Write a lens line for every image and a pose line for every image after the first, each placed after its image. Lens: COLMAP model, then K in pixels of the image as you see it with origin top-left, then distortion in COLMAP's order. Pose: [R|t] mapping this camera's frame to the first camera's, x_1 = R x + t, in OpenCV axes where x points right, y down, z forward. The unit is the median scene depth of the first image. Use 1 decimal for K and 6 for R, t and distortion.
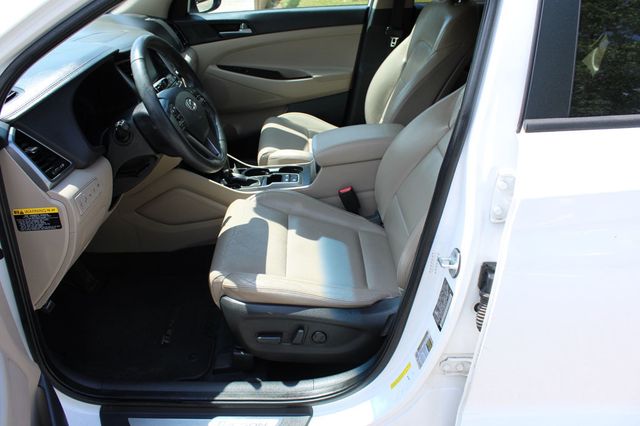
lens RADIAL K [[529.3, 0, 320.0], [0, 529.3, 213.0], [0, 0, 1]] dist [-0.168923, 0.126885]
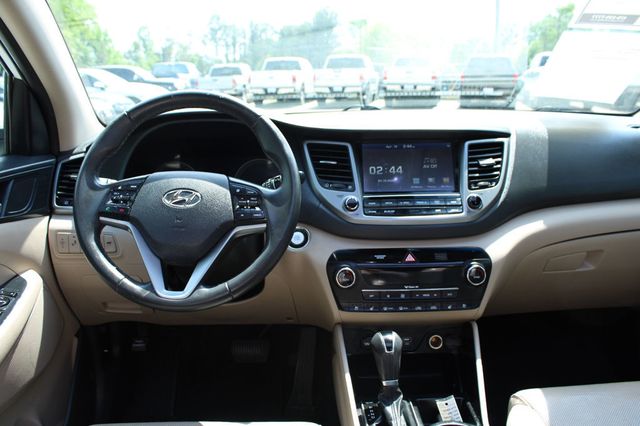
lens RADIAL K [[529.3, 0, 320.0], [0, 529.3, 213.0], [0, 0, 1]] dist [-0.168923, 0.126885]
pose [[-0.007751, 0.213820, -0.976842, 0.280549], [-0.458553, 0.867347, 0.193491, -0.289415], [0.888633, 0.449433, 0.091325, 0.804496]]
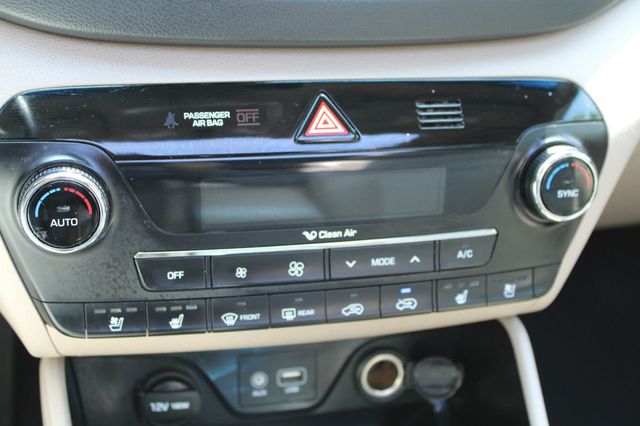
lens RADIAL K [[867.9, 0, 320.0], [0, 867.9, 213.0], [0, 0, 1]] dist [-0.047848, -0.021808]
pose [[0.259995, 0.475785, -0.840256, -0.044118], [-0.522267, 0.801206, 0.292072, -0.232248], [0.812182, 0.362901, 0.456796, 0.862306]]
